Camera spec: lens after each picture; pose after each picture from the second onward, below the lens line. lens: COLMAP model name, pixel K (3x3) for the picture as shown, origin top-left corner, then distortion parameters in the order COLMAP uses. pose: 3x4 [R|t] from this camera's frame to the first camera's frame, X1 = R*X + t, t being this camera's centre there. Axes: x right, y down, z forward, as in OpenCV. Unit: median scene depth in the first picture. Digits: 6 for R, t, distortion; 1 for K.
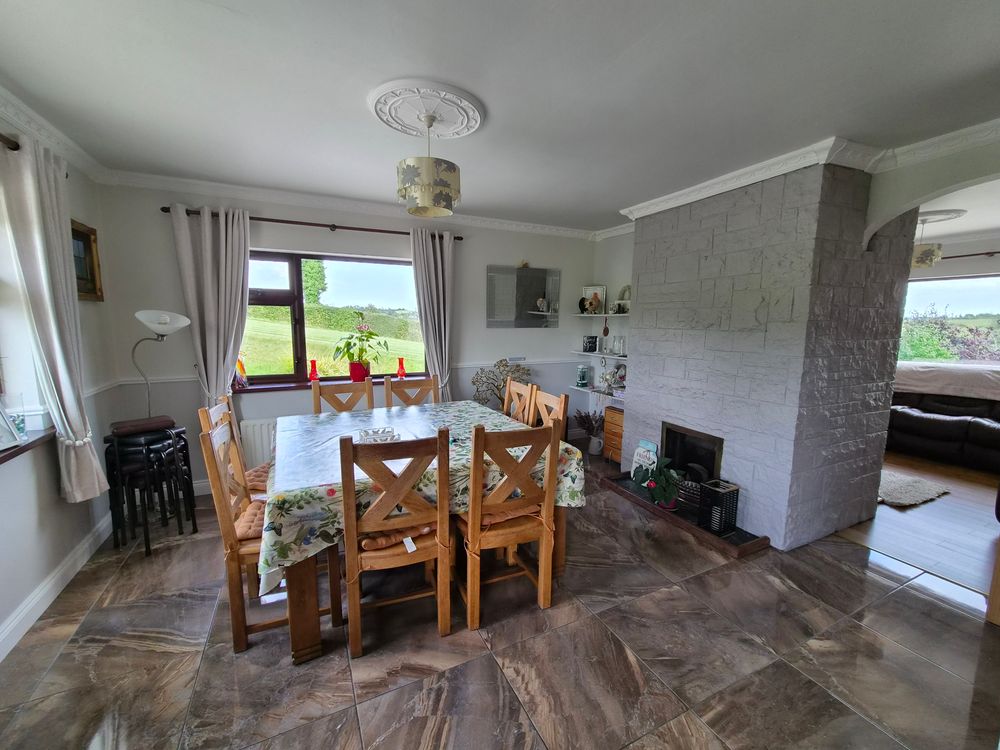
lens RADIAL K [[413.4, 0, 504.4], [0, 413.4, 376.9], [0, 0, 1]] dist [-0.003065, -0.000255]
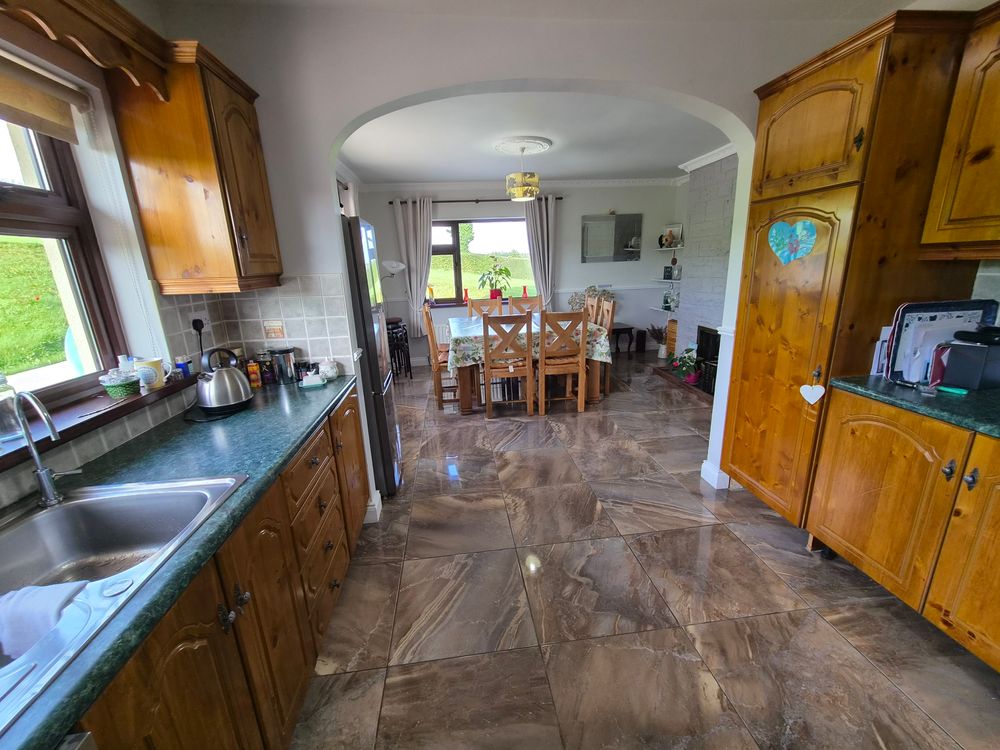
lens RADIAL K [[410.6, 0, 497.4], [0, 410.6, 375.6], [0, 0, 1]] dist [-0.001942, -0.000083]
pose [[0.939091, 0.046478, -0.340511, 0.227621], [-0.000559, 0.991018, 0.133729, 0.089557], [0.343668, -0.125393, 0.930682, -0.526757]]
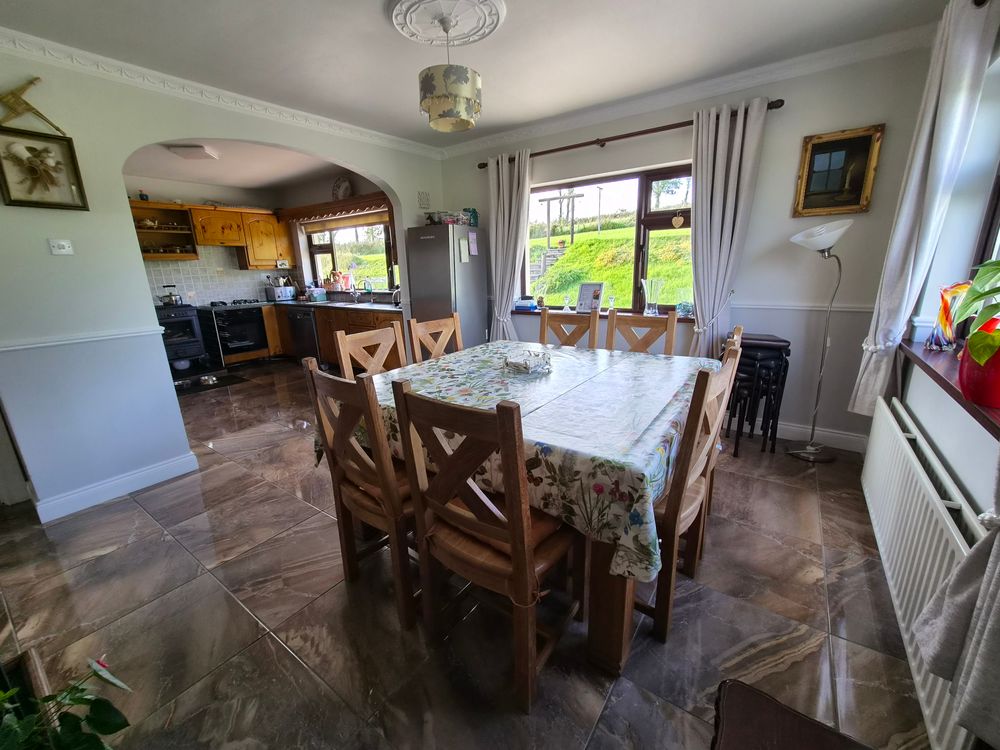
lens RADIAL K [[413.4, 0, 504.4], [0, 413.4, 376.9], [0, 0, 1]] dist [-0.003065, -0.000255]
pose [[-0.878983, 0.141808, -0.455279, 0.145514], [-0.043064, 0.927250, 0.371957, -0.122680], [0.474904, 0.346550, -0.808931, 1.212436]]
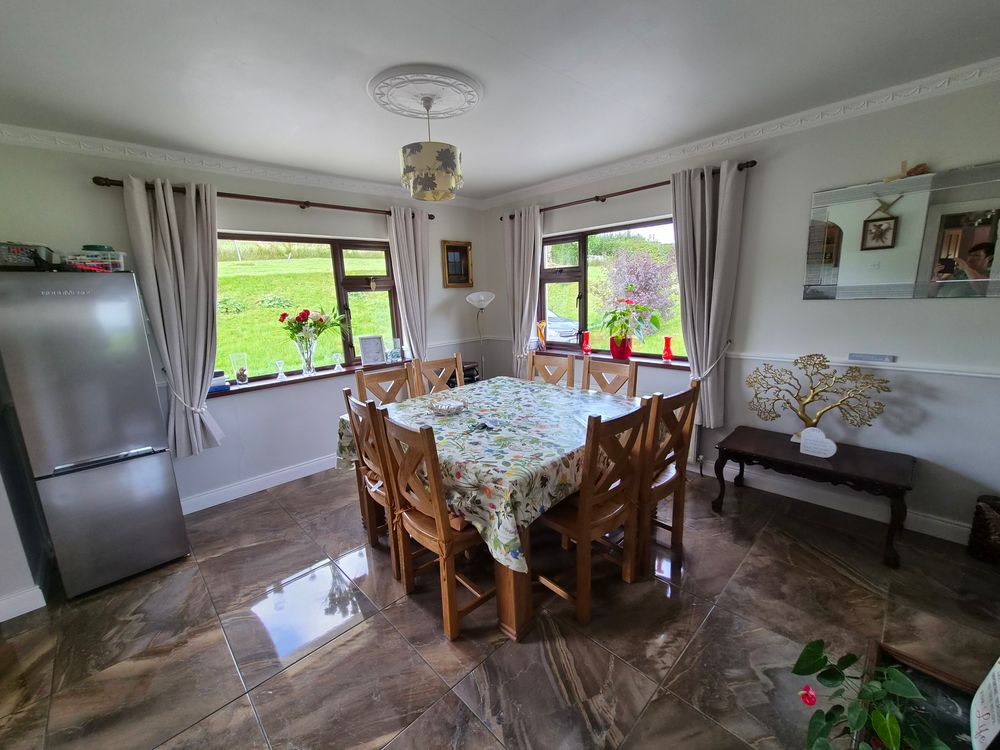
lens RADIAL K [[410.6, 0, 497.4], [0, 410.6, 375.6], [0, 0, 1]] dist [-0.001942, -0.000083]
pose [[0.300571, 0.171572, -0.938201, 0.518590], [-0.089969, 0.984401, 0.151197, -0.075751], [0.949507, 0.038964, 0.311318, 0.494373]]
